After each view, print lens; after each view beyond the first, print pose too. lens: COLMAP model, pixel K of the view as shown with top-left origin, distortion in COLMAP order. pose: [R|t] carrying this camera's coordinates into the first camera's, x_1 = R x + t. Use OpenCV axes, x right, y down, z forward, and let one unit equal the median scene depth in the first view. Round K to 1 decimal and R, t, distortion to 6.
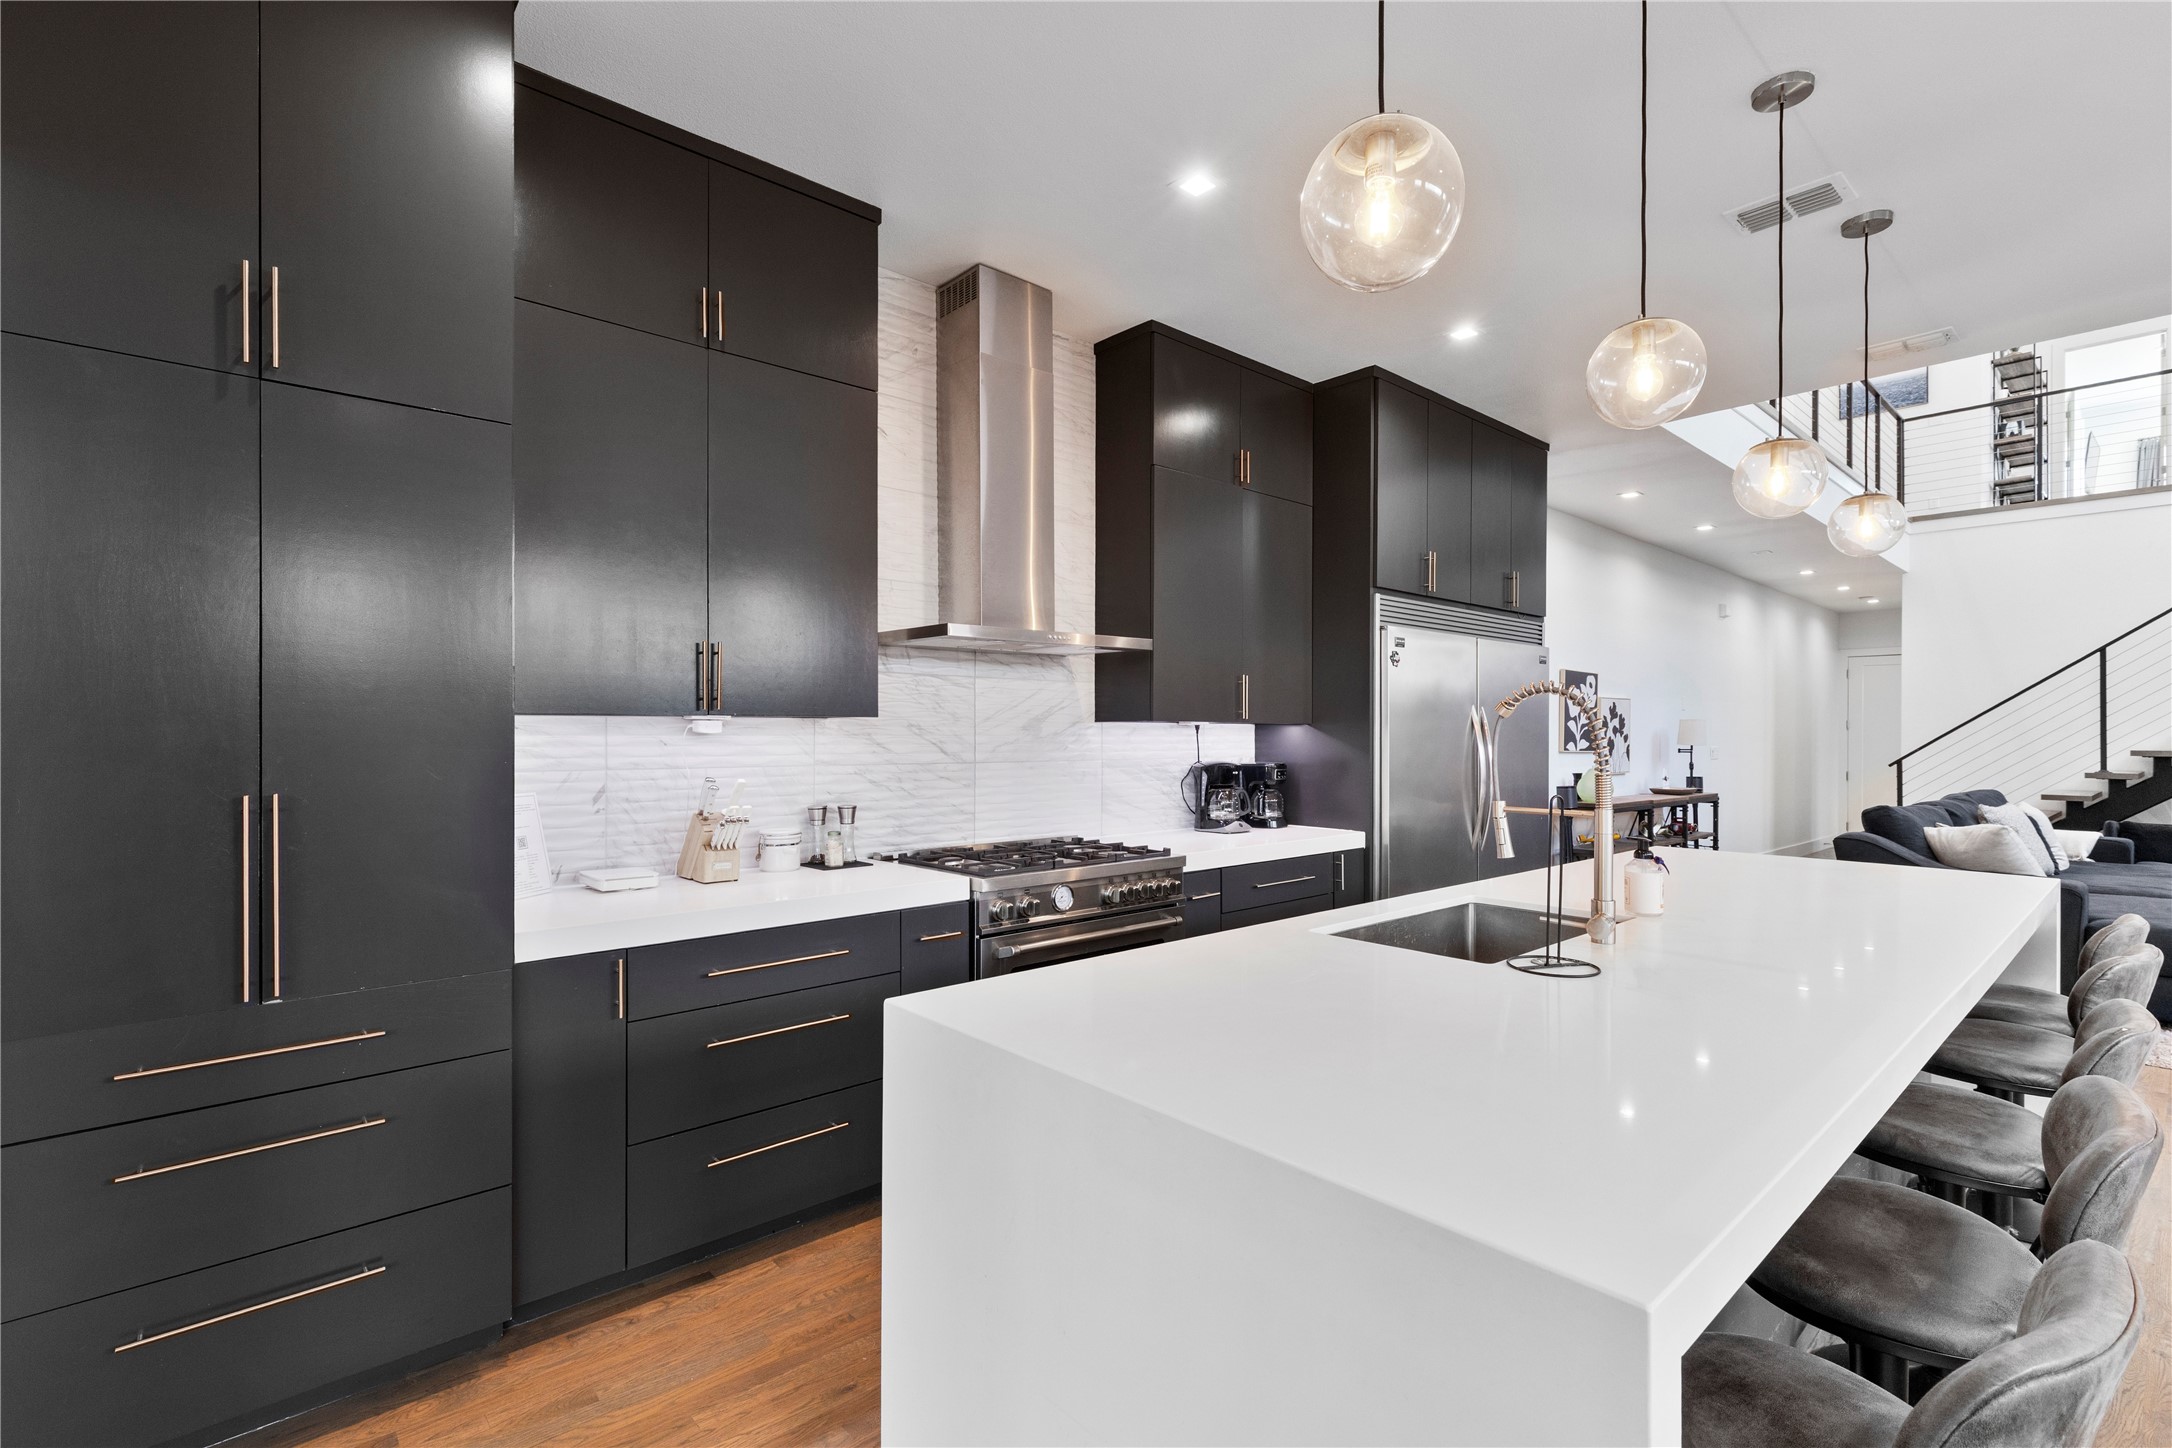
lens RADIAL K [[974.4, 0, 1084.9], [0, 974.4, 730.6], [0, 0, 1]] dist [-0.001254, -0.000327]
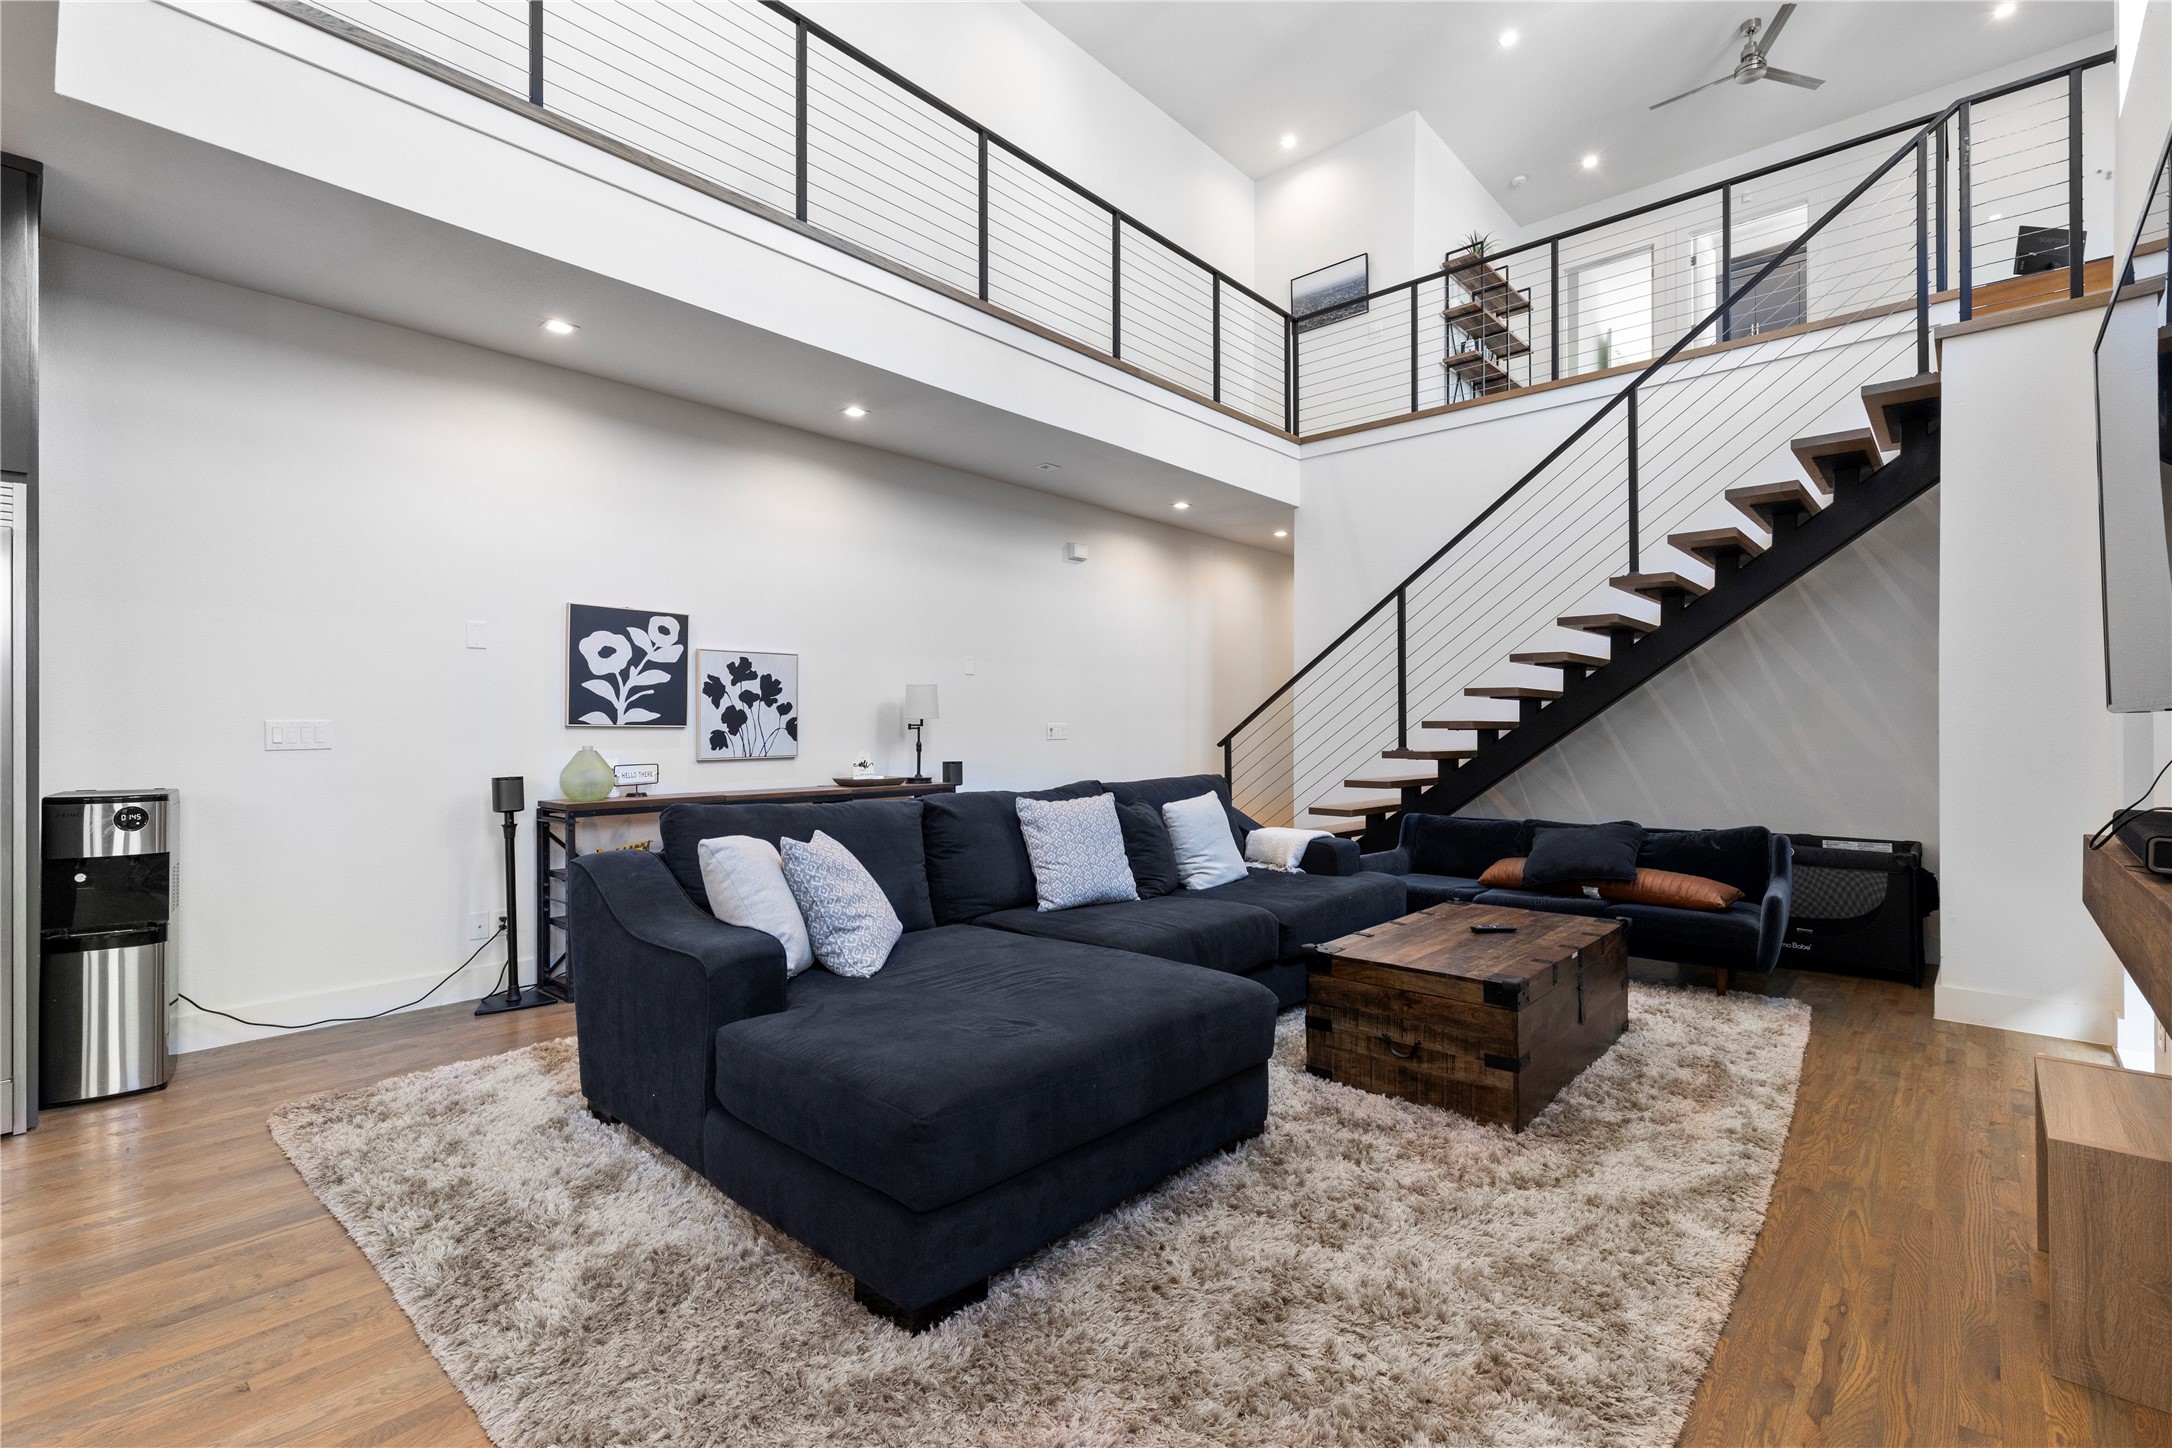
lens RADIAL K [[974.2, 0, 1086.0], [0, 974.2, 724.0], [0, 0, 1]] dist [0.004207, 0.000516]
pose [[0.992988, -0.006181, 0.118055, 1.268285], [0.006300, 0.999980, -0.000633, 0.038196], [-0.118049, 0.001373, 0.993007, 0.481115]]
